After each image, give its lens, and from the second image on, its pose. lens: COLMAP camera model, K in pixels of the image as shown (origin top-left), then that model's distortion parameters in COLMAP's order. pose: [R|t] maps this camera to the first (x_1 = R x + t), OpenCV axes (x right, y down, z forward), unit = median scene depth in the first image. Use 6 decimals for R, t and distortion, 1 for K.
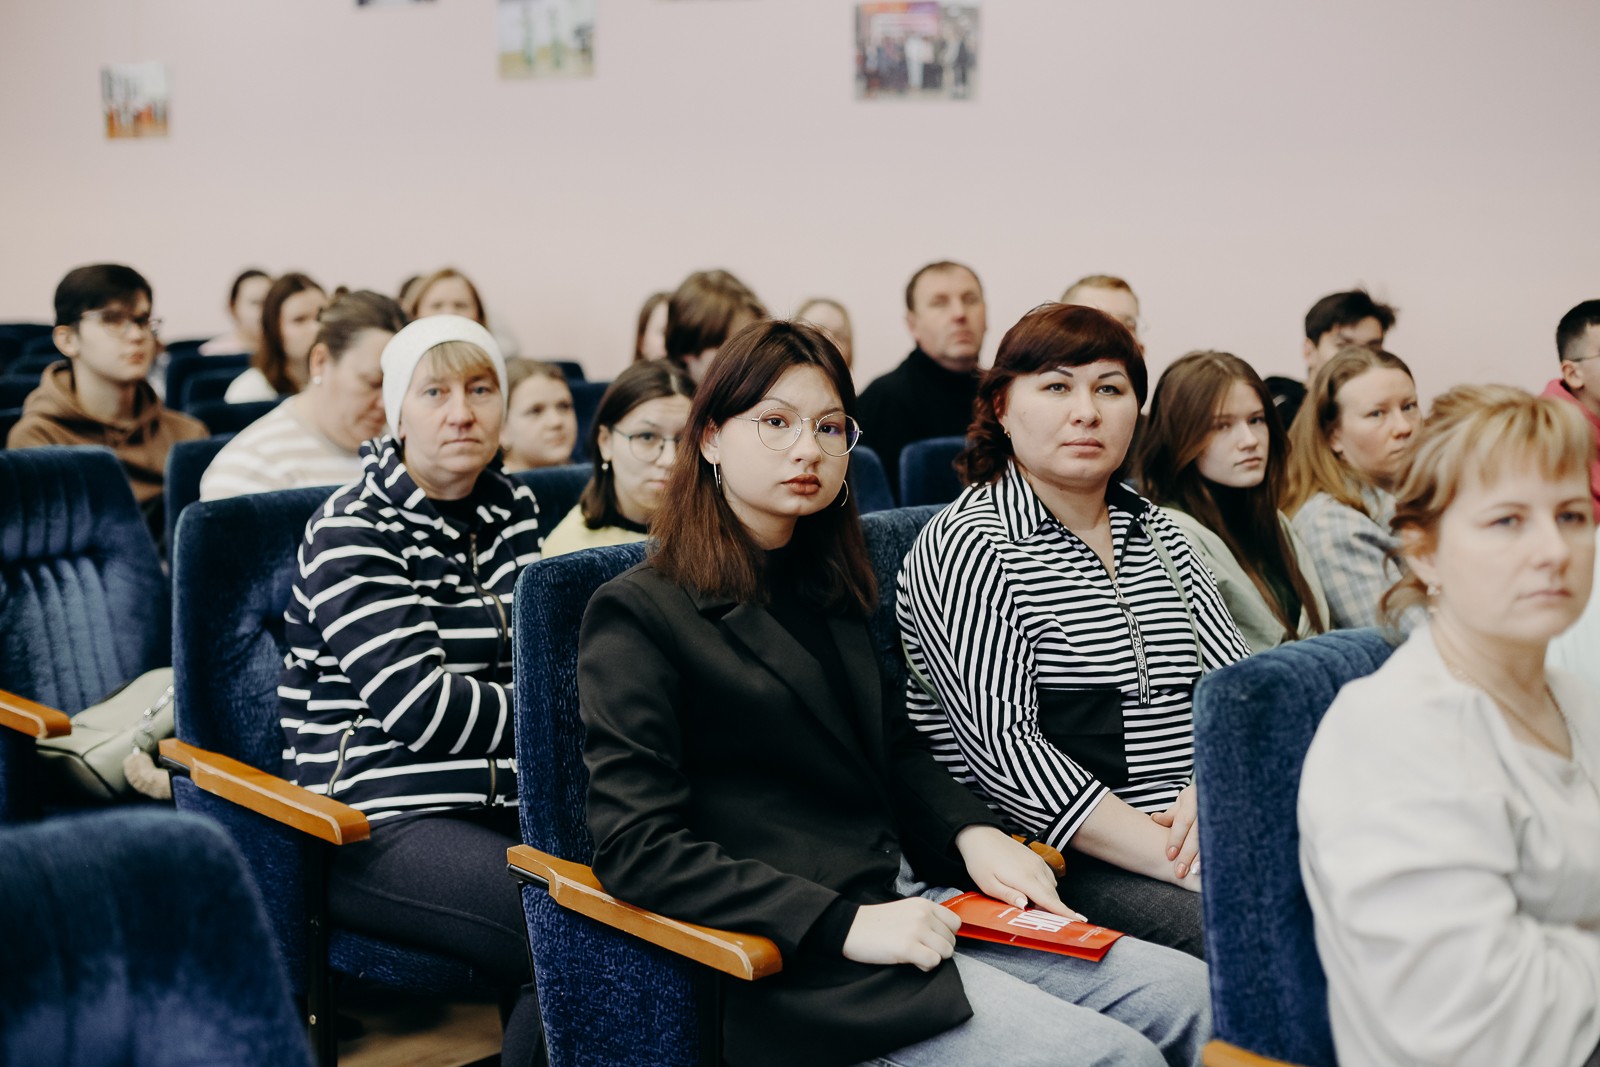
lens RADIAL K [[2284.8, 0, 801.6], [0, 2284.8, 536.1], [0, 0, 1]] dist [-0.043944, 0.000000]
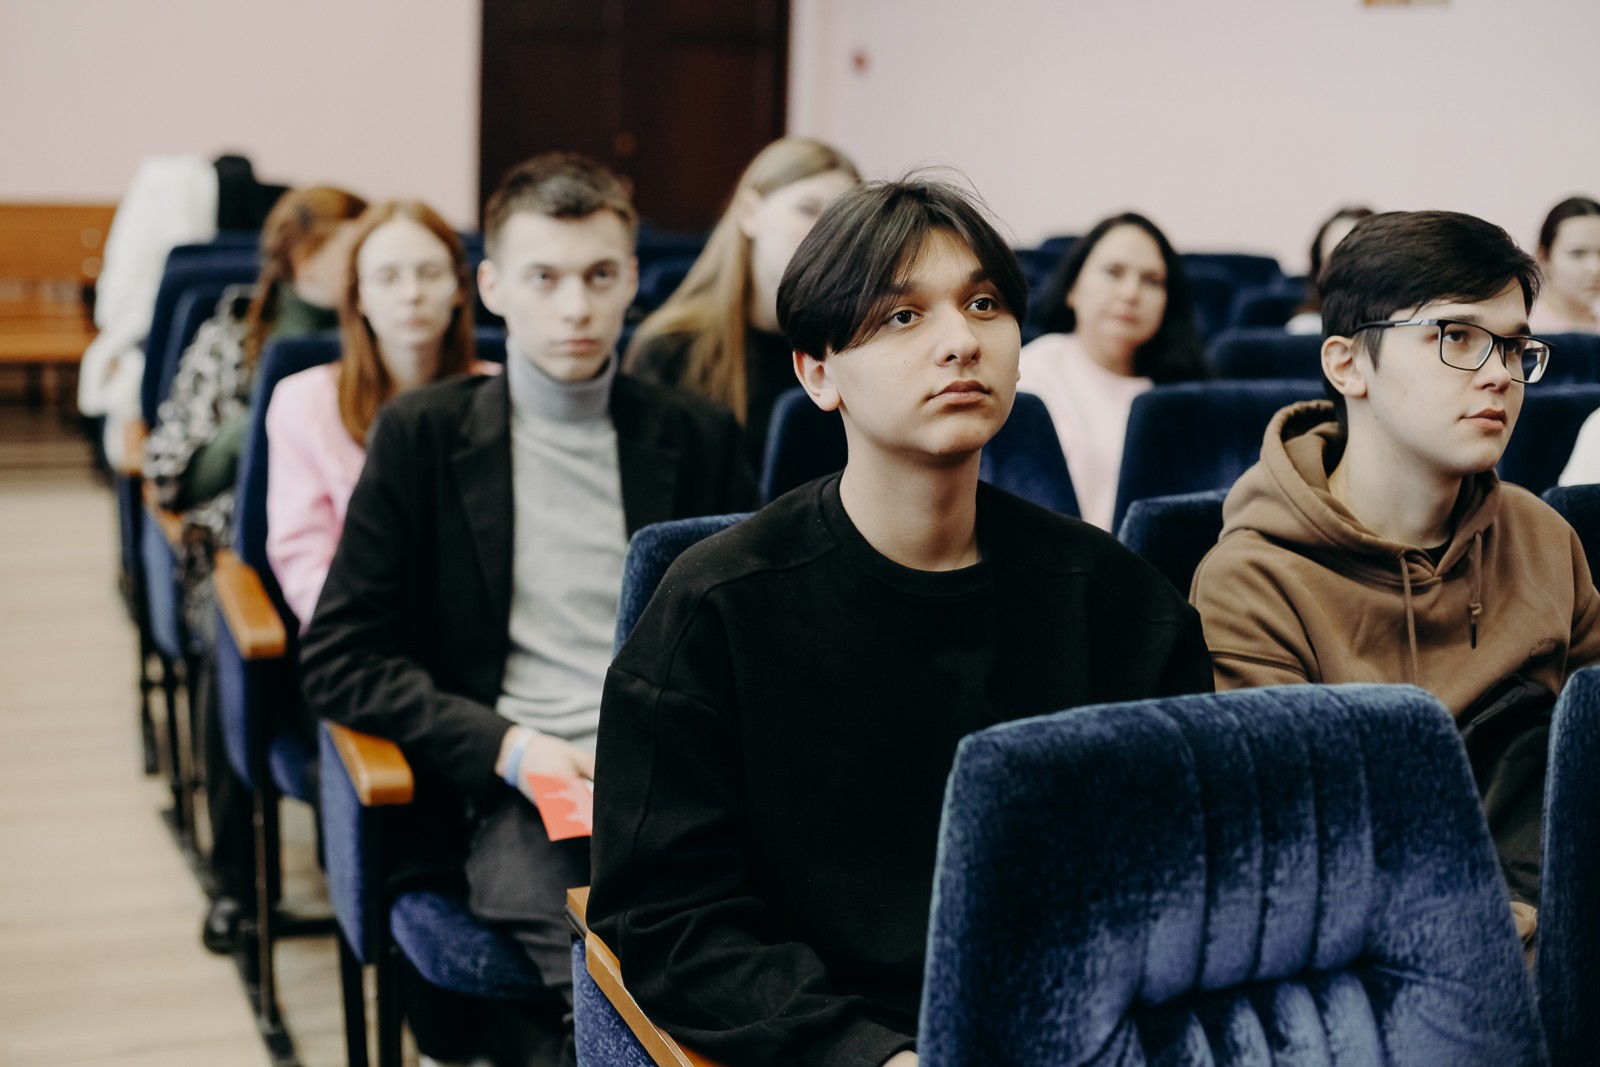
lens RADIAL K [[2284.8, 0, 798.9], [0, 2284.8, 533.1], [0, 0, 1]] dist [-0.043944, 0.000000]
pose [[0.871193, 0.110840, -0.478264, -0.200077], [-0.090110, 0.993732, 0.066161, -0.075784], [0.482600, -0.014543, 0.875720, 0.562182]]
